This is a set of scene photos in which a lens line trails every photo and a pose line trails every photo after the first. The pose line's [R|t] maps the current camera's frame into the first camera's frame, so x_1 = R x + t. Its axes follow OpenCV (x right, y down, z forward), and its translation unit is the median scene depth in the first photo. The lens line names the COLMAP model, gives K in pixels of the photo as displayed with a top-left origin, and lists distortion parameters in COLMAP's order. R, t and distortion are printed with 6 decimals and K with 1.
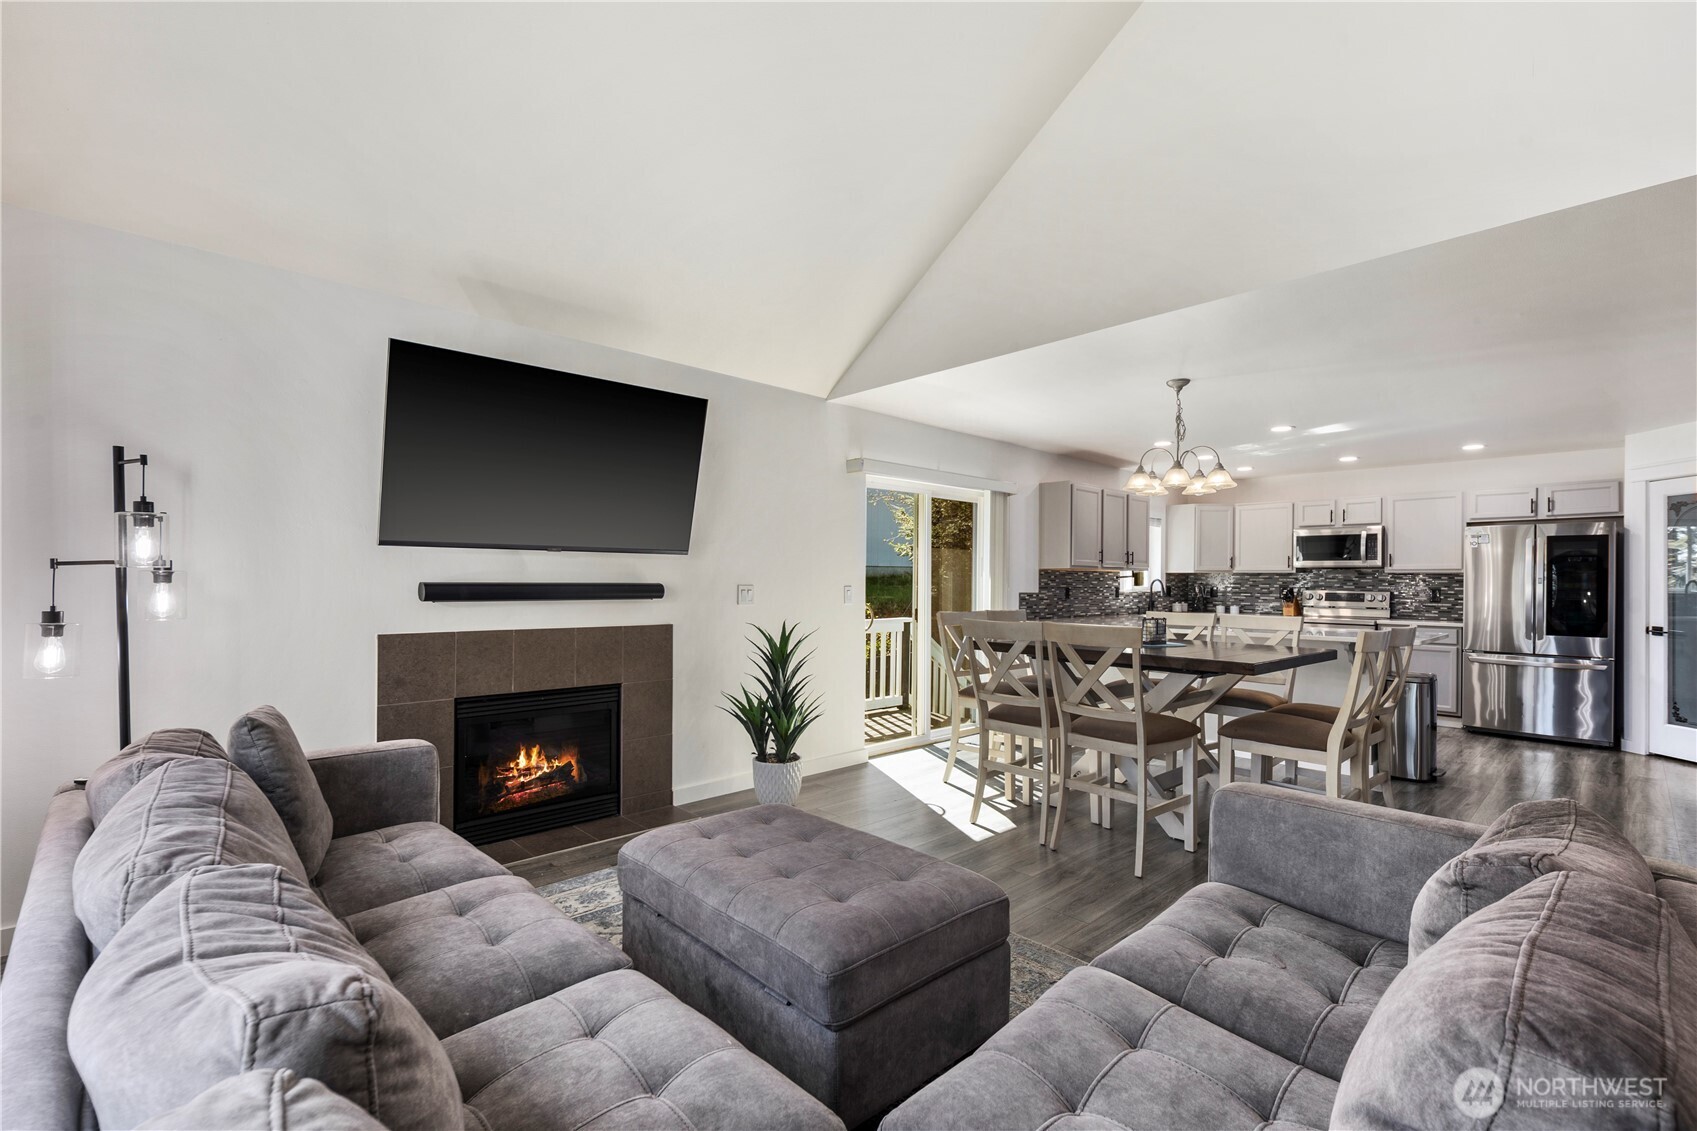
lens RADIAL K [[746.5, 0, 844.5], [0, 746.5, 583.5], [0, 0, 1]] dist [0.004726, -0.002106]
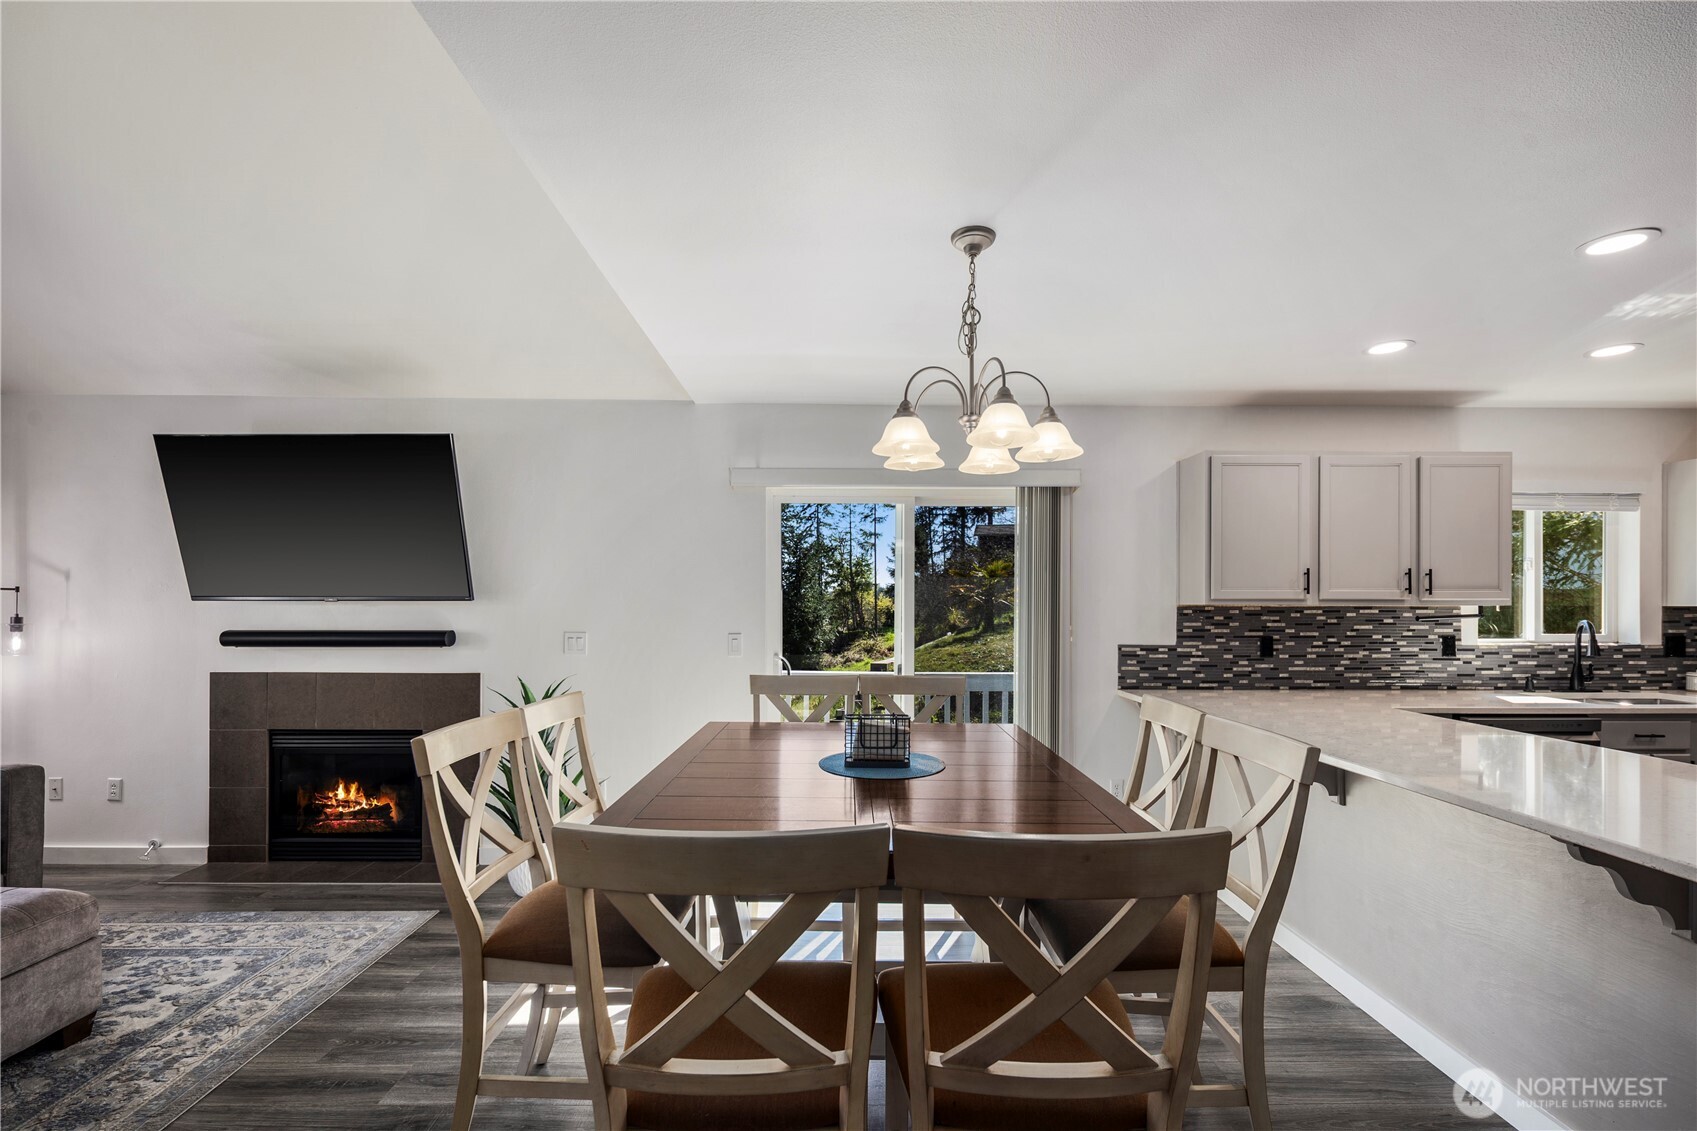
lens RADIAL K [[746.5, 0, 840.4], [0, 746.5, 604.5], [0, 0, 1]] dist [0.004726, -0.002106]
pose [[0.735597, -0.004733, -0.677402, 0.473994], [0.001346, 0.999984, -0.005525, -0.017318], [0.677418, 0.003152, 0.735592, 0.385007]]
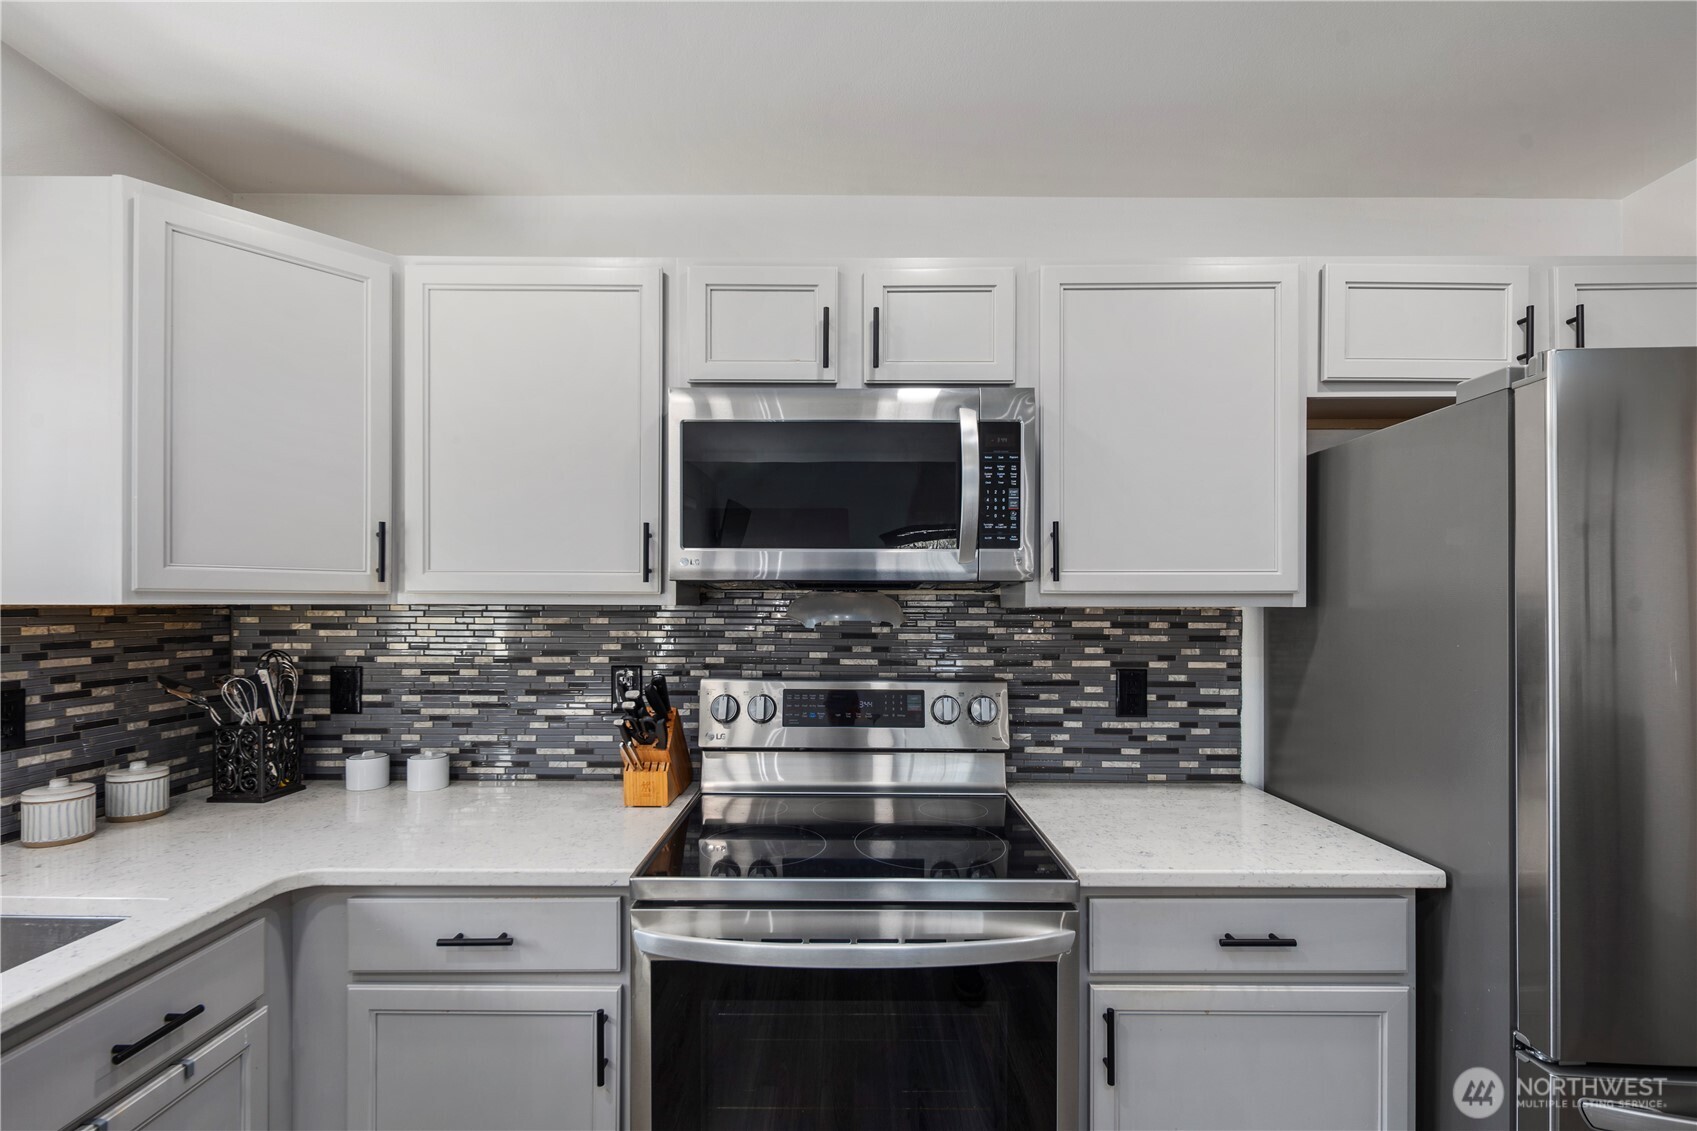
lens RADIAL K [[746.5, 0, 835.8], [0, 746.5, 602.7], [0, 0, 1]] dist [0.004726, -0.002106]
pose [[0.701288, -0.002885, 0.712872, 0.577656], [0.006089, 0.999980, -0.001942, -0.017223], [-0.712852, 0.005703, 0.701291, 0.976414]]
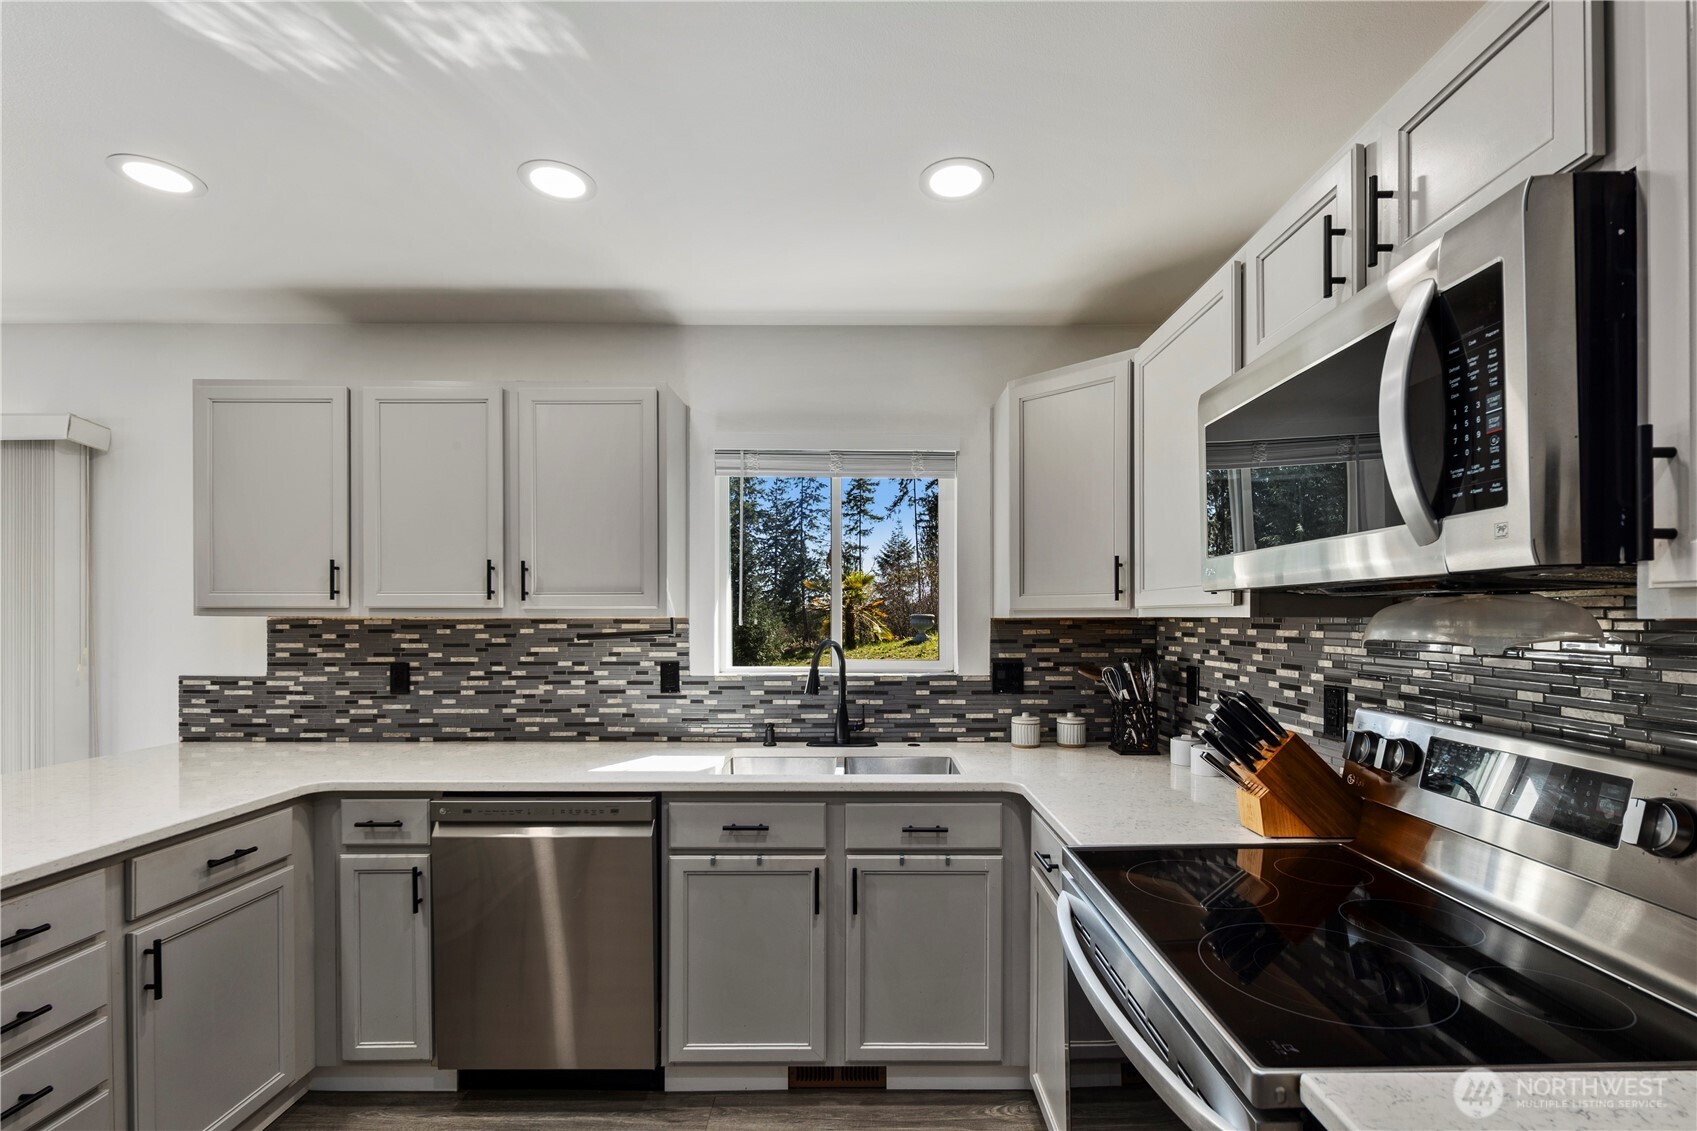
lens RADIAL K [[746.5, 0, 871.9], [0, 746.5, 618.3], [0, 0, 1]] dist [0.004726, -0.002106]
pose [[0.729869, -0.006583, -0.683555, 0.788200], [0.002223, 0.999971, -0.007256, -0.015531], [0.683583, 0.003777, 0.729863, 0.942229]]
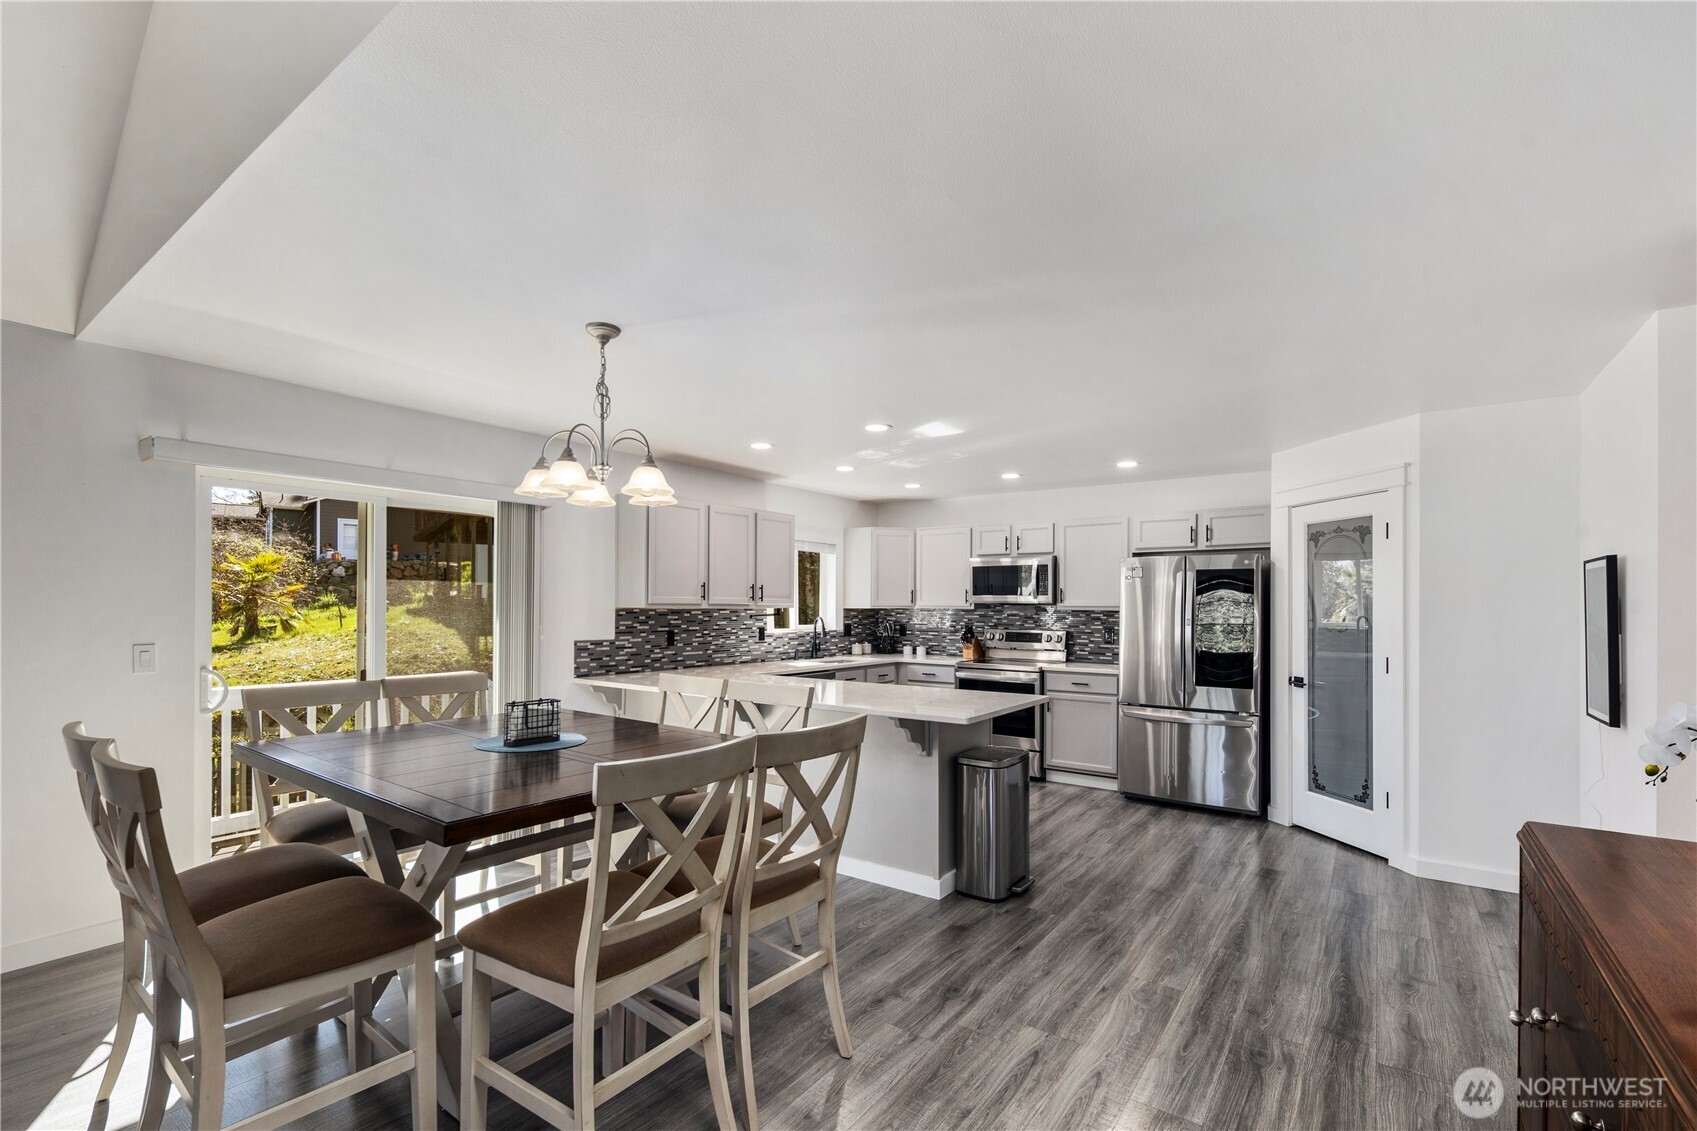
lens RADIAL K [[746.5, 0, 846.3], [0, 746.5, 604.1], [0, 0, 1]] dist [0.004726, -0.002106]
pose [[0.981890, -0.001678, 0.189445, 0.351825], [0.002556, 0.999987, -0.004389, -0.019648], [-0.189435, 0.004794, 0.981882, 0.218518]]
